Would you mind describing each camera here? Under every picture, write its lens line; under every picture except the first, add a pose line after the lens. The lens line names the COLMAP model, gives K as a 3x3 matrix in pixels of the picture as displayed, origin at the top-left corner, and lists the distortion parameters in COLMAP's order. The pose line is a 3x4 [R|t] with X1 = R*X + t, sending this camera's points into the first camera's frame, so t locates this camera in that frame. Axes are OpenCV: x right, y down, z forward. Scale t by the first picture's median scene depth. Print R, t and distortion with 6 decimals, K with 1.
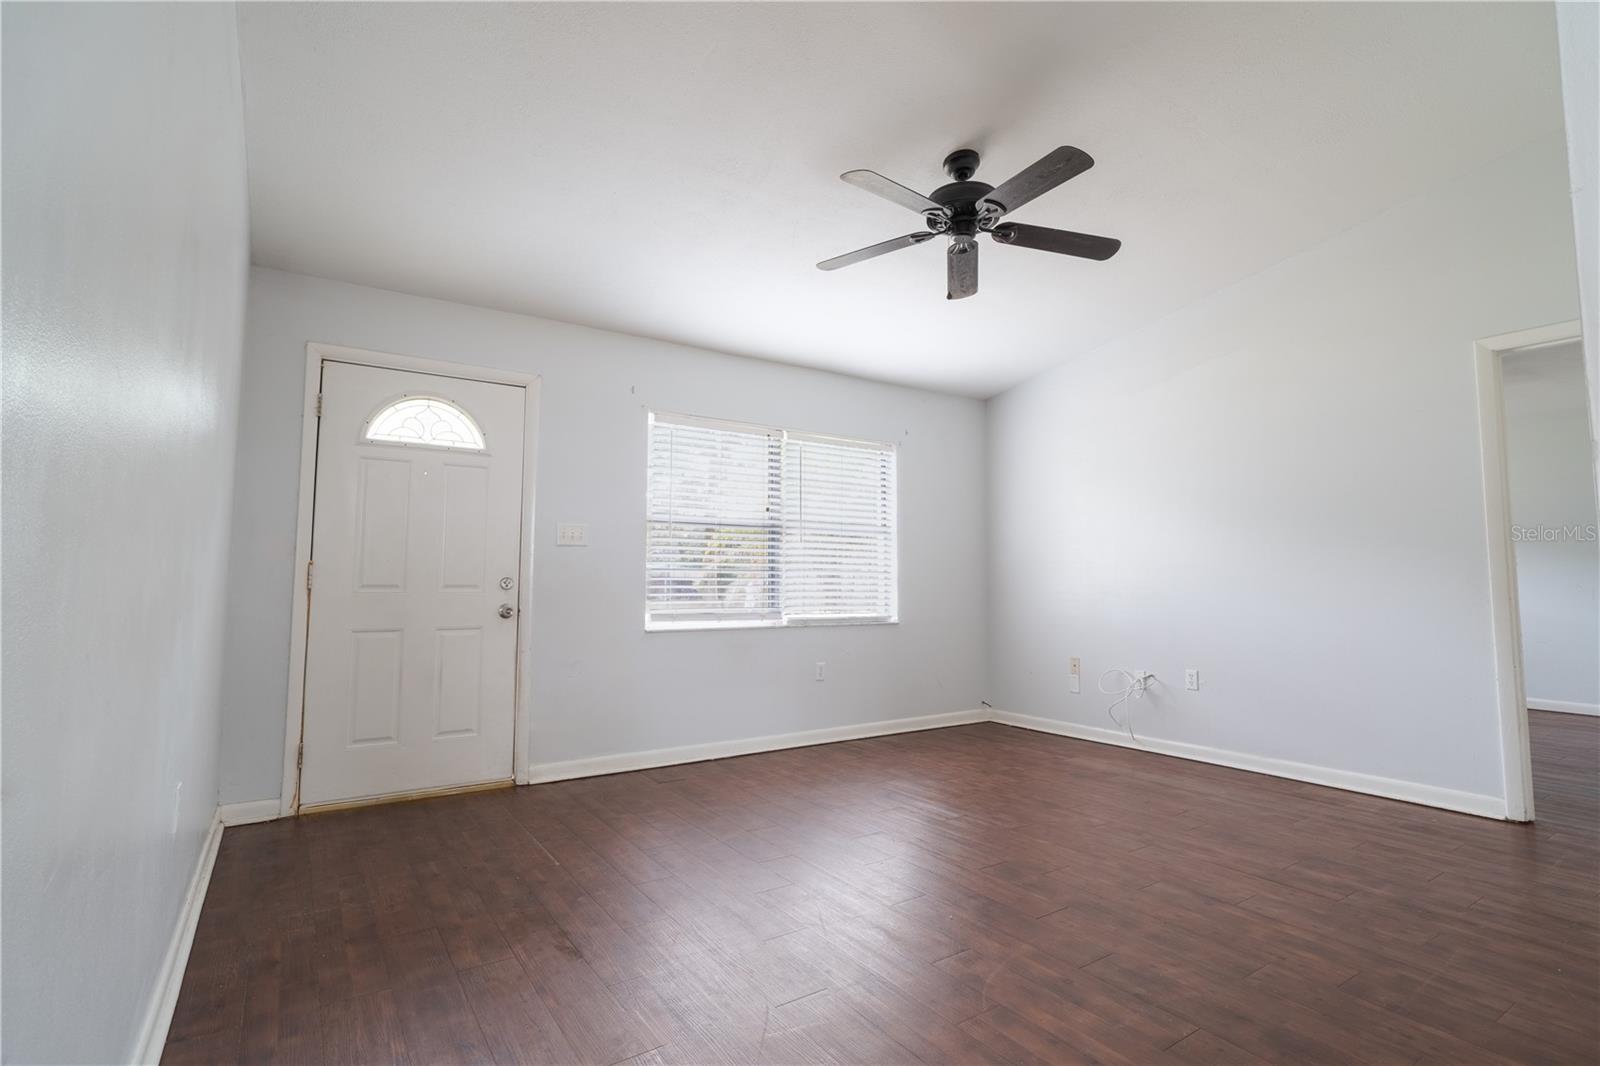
lens RADIAL K [[762.6, 0, 811.7], [0, 762.6, 535.7], [0, 0, 1]] dist [-0.013157, 0.005510]
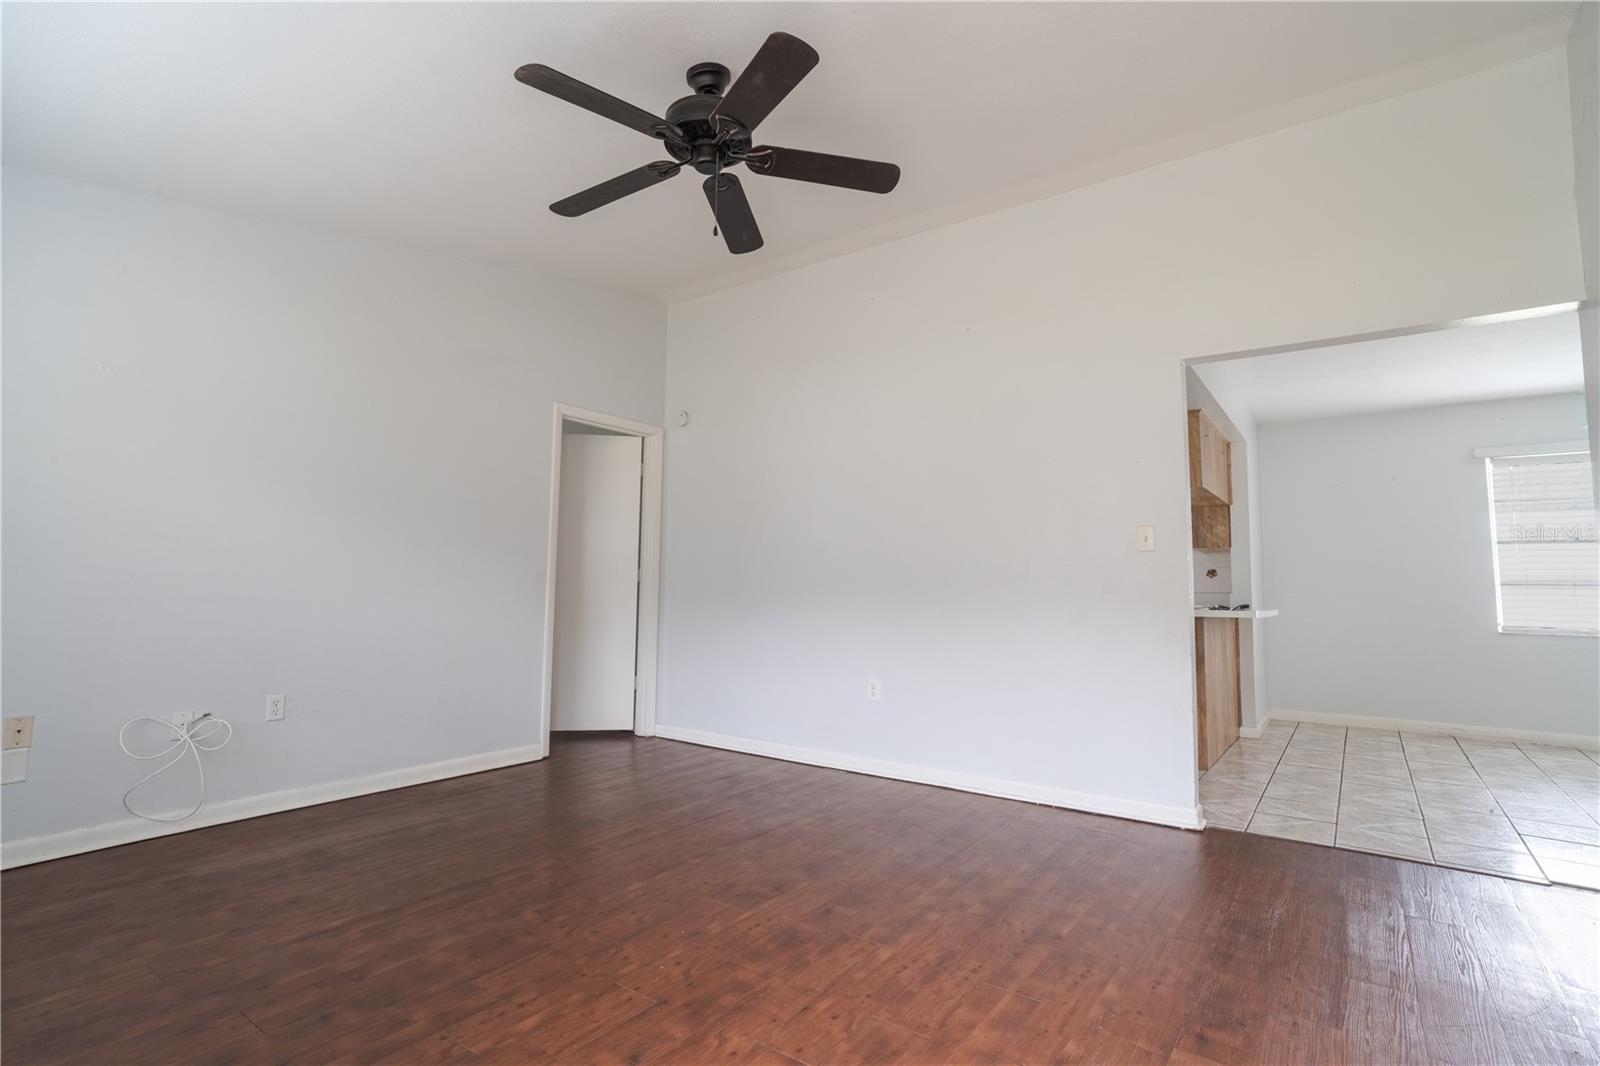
lens RADIAL K [[762.6, 0, 795.0], [0, 762.6, 528.5], [0, 0, 1]] dist [-0.013157, 0.005510]
pose [[-0.339727, 0.070310, 0.937892, -0.457511], [-0.068813, 0.992671, -0.099342, 0.059052], [-0.938003, -0.098288, -0.332399, 0.899206]]
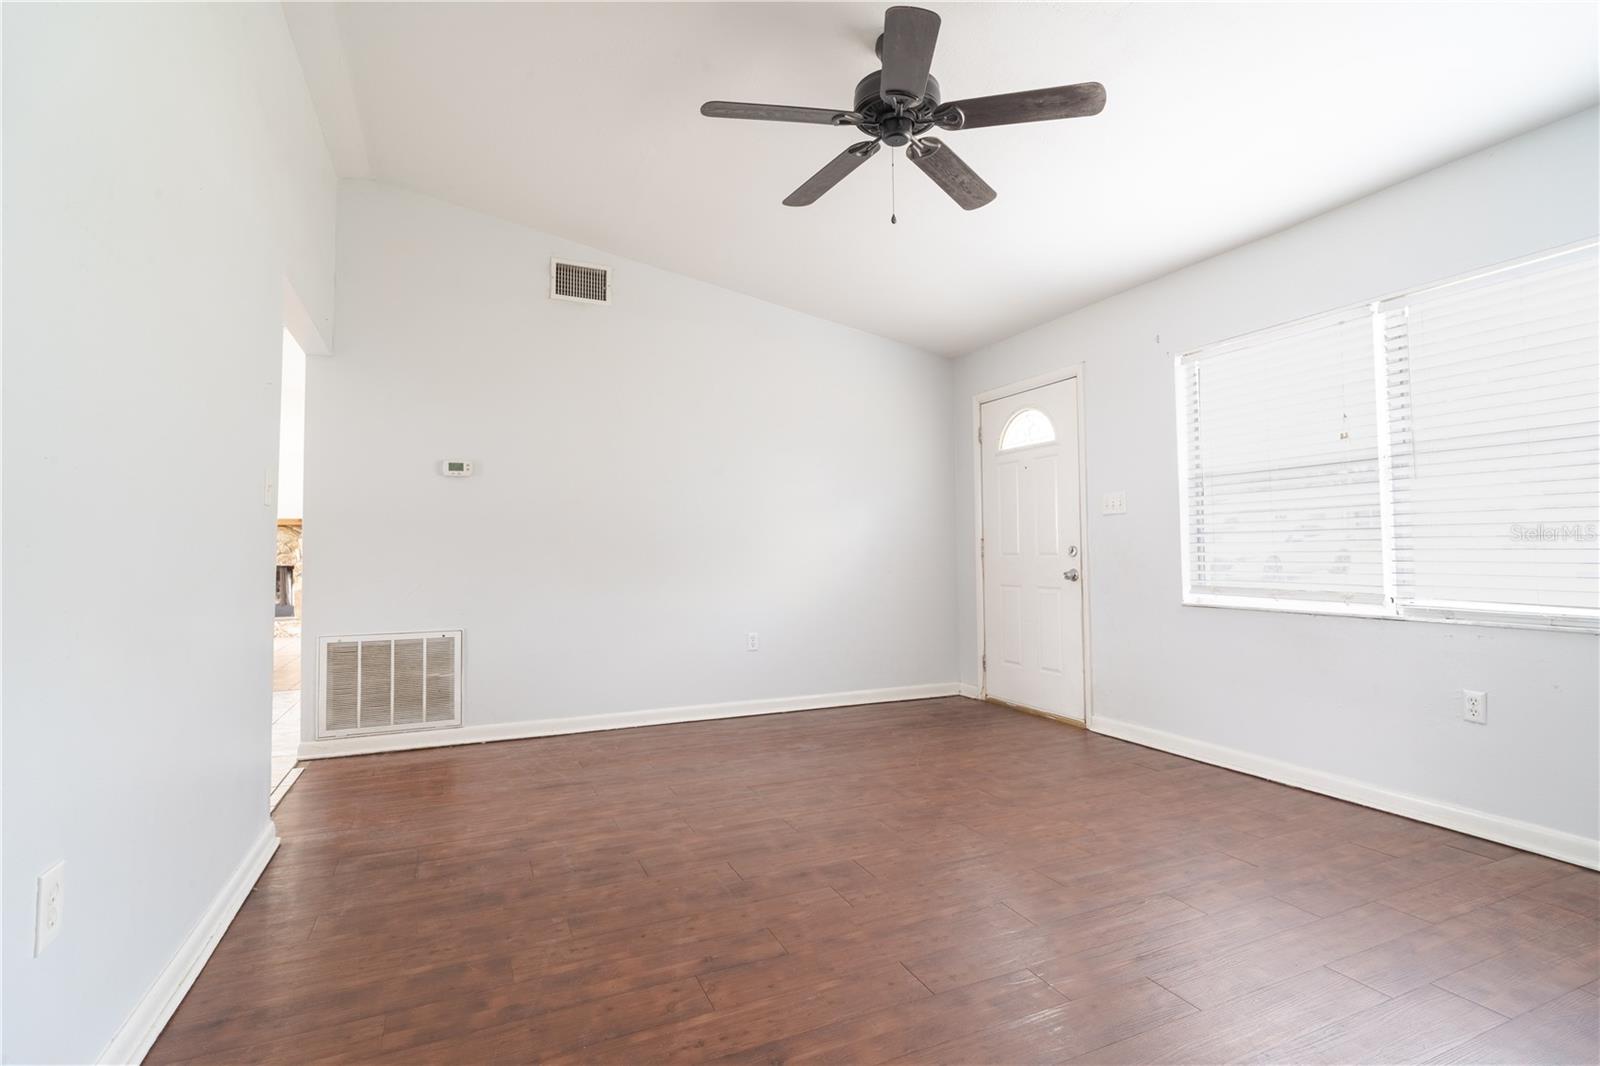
lens RADIAL K [[762.6, 0, 799.4], [0, 762.6, 526.0], [0, 0, 1]] dist [-0.013157, 0.005510]
pose [[-0.170707, -0.033741, -0.984744, 0.811712], [0.067684, 0.996651, -0.045882, 0.049654], [0.982994, -0.074484, -0.167852, 0.786034]]
